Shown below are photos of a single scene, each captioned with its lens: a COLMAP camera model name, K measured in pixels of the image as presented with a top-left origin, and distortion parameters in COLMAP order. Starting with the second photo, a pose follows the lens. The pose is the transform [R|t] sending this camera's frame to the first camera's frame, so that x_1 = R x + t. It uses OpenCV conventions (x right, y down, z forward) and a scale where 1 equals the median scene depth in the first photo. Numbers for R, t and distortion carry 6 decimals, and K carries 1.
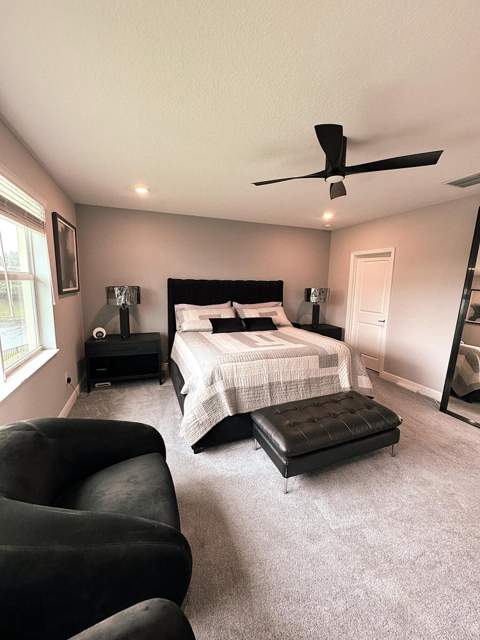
lens RADIAL K [[255.0, 0, 238.9], [0, 255.0, 322.7], [0, 0, 1]] dist [-0.000690, -0.000038]
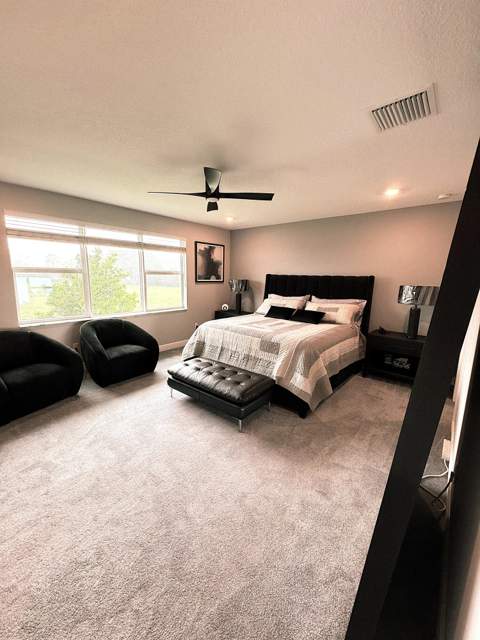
lens RADIAL K [[255.0, 0, 237.8], [0, 255.0, 318.7], [0, 0, 1]] dist [-0.000690, -0.000038]
pose [[0.491419, 0.140726, -0.859479, 0.889416], [-0.149367, 0.985855, 0.076015, -0.024210], [0.858019, 0.091023, 0.505488, 0.228348]]
